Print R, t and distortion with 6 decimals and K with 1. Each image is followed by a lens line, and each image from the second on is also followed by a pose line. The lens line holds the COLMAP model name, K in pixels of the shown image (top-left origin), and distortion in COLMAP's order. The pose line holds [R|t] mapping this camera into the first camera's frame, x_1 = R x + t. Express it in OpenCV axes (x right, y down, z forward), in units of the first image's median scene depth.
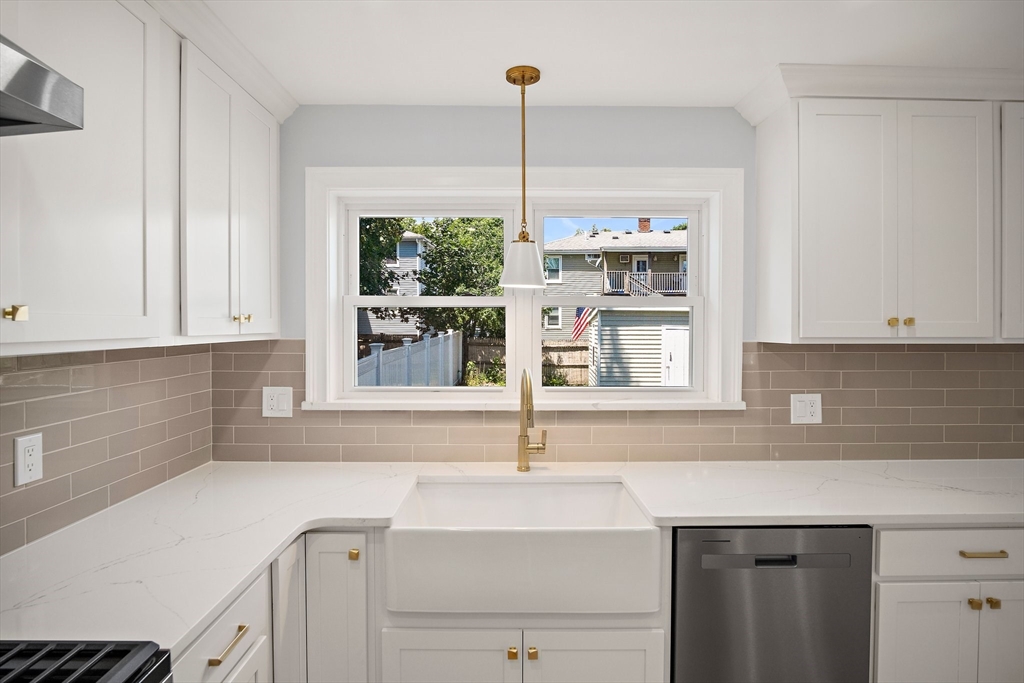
lens RADIAL K [[550.6, 0, 511.3], [0, 550.6, 331.5], [0, 0, 1]] dist [-0.023195, 0.002597]
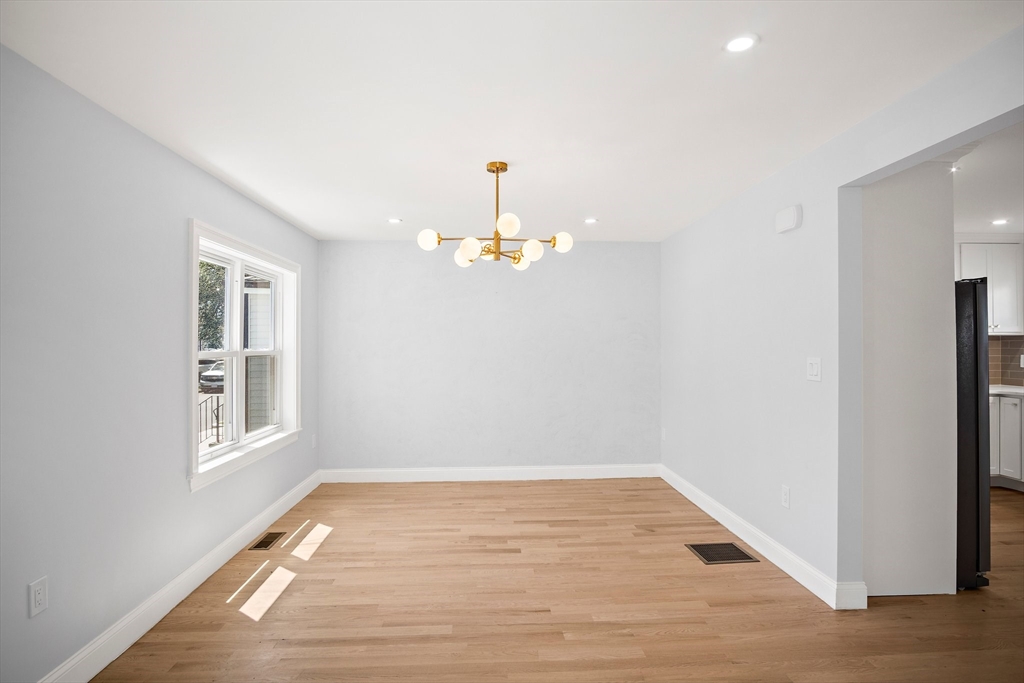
lens RADIAL K [[549.3, 0, 509.0], [0, 549.3, 346.5], [0, 0, 1]] dist [-0.024823, 0.001549]
pose [[0.038373, -0.003615, -0.999257, 1.826992], [-0.004118, 0.999984, -0.003776, 0.083670], [0.999255, 0.004260, 0.038358, -1.340602]]
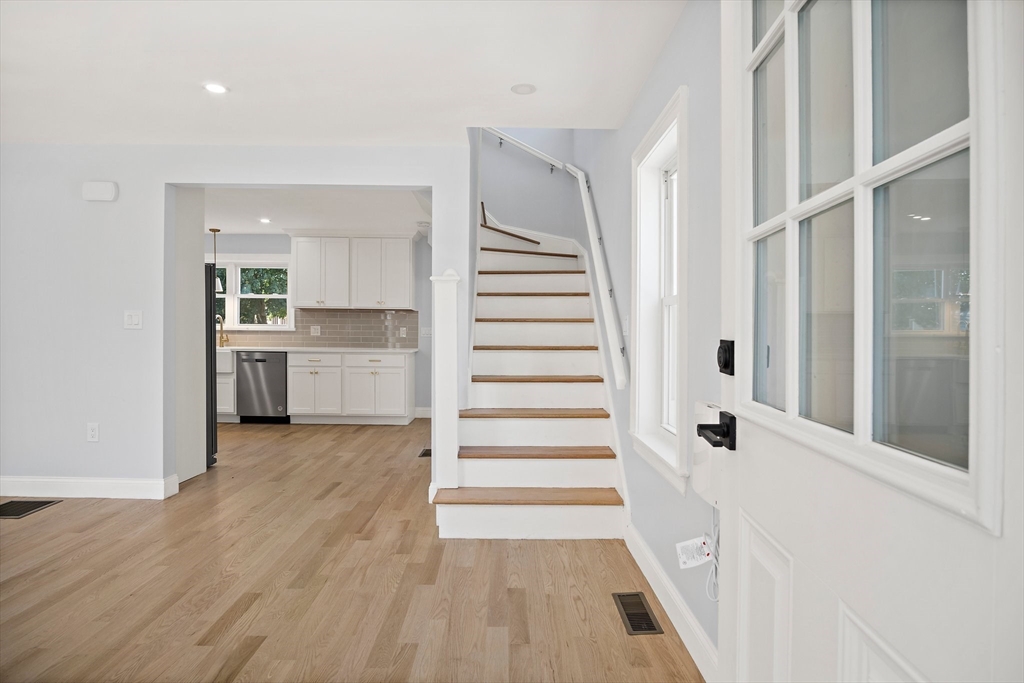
lens RADIAL K [[557.3, 0, 509.3], [0, 557.3, 338.0], [0, 0, 1]] dist [-0.024904, 0.001006]
pose [[0.999956, 0.008751, -0.003237, 1.675921], [-0.008747, 0.999961, 0.001387, 0.171063], [0.003249, -0.001358, 0.999994, -2.191637]]
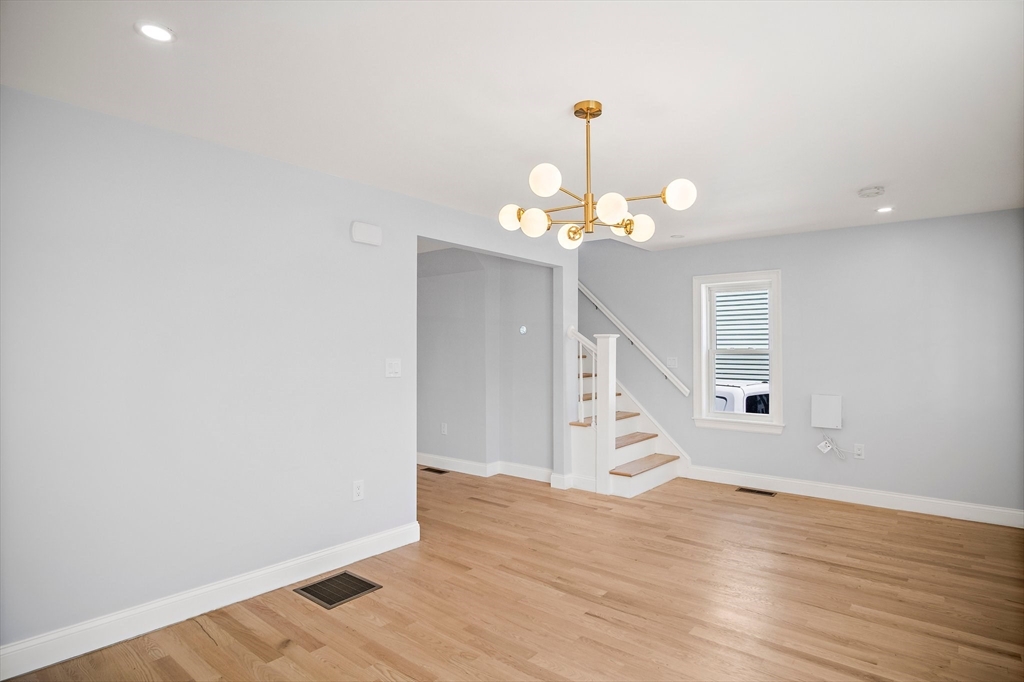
lens RADIAL K [[549.3, 0, 509.0], [0, 549.3, 346.0], [0, 0, 1]] dist [-0.024823, 0.001549]
pose [[0.645550, 0.004650, 0.763704, -0.456576], [0.007502, 0.999895, -0.012430, 0.086499], [-0.763681, 0.013754, 0.645447, -1.869372]]
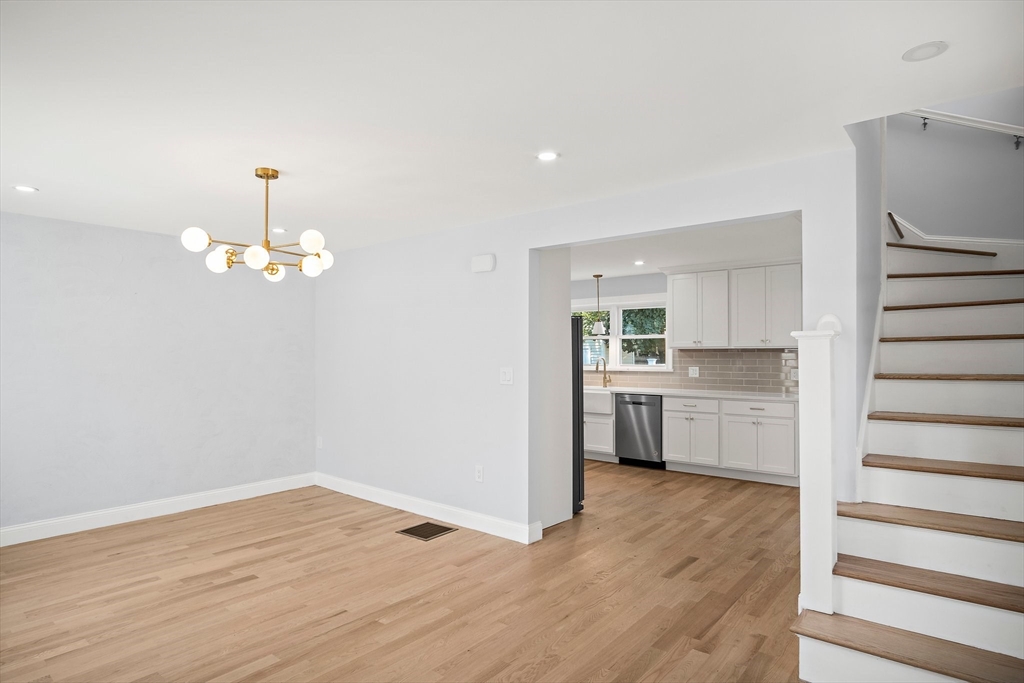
lens RADIAL K [[567.3, 0, 508.8], [0, 567.3, 353.5], [0, 0, 1]] dist [-0.026718, 0.003439]
pose [[0.762895, -0.002965, -0.646515, 1.765949], [-0.002470, 0.999969, -0.007500, 0.068822], [0.646517, 0.007318, 0.762864, -1.978705]]
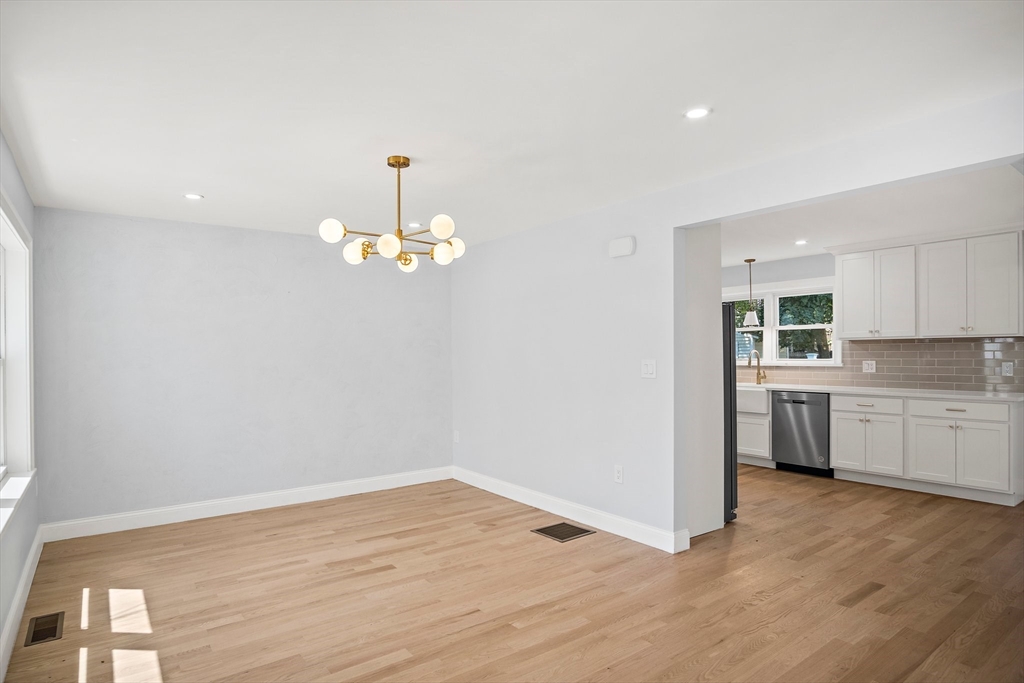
lens RADIAL K [[569.7, 0, 505.4], [0, 569.7, 360.7], [0, 0, 1]] dist [-0.033000, 0.009950]
pose [[0.584489, 0.003774, -0.811393, 1.688828], [0.003440, 0.999969, 0.007129, 0.091063], [0.811394, -0.006958, 0.584458, -1.908502]]
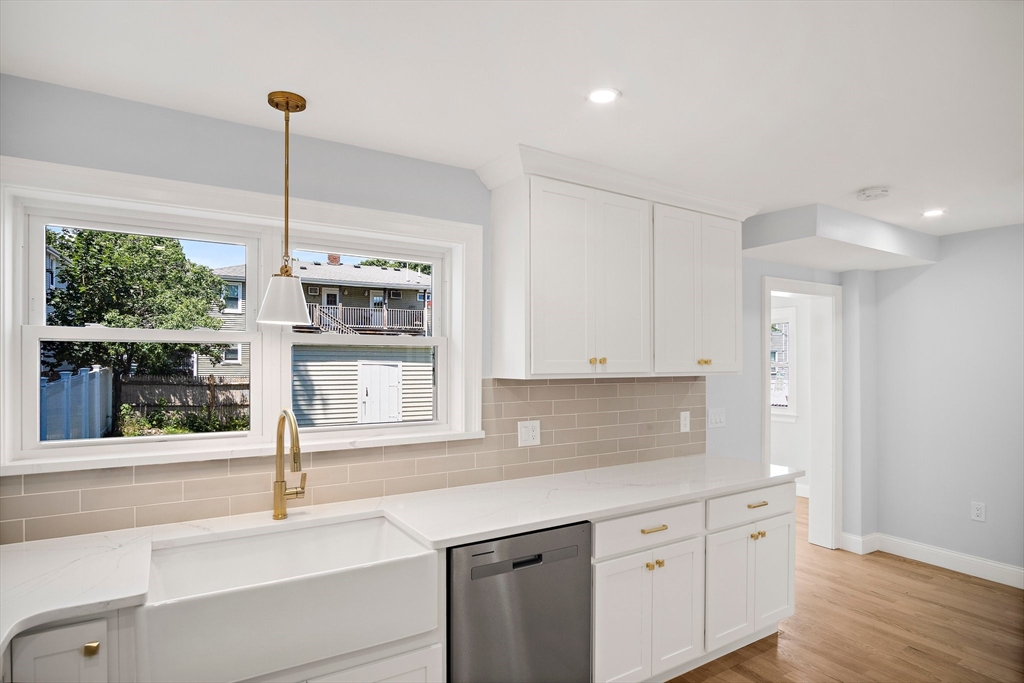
lens RADIAL K [[555.1, 0, 513.1], [0, 555.1, 362.0], [0, 0, 1]] dist [-0.024876, 0.001656]
pose [[0.848936, 0.000312, 0.528496, -0.132804], [0.003823, 0.999970, -0.006732, -0.006317], [-0.528482, 0.007736, 0.848909, -0.011498]]
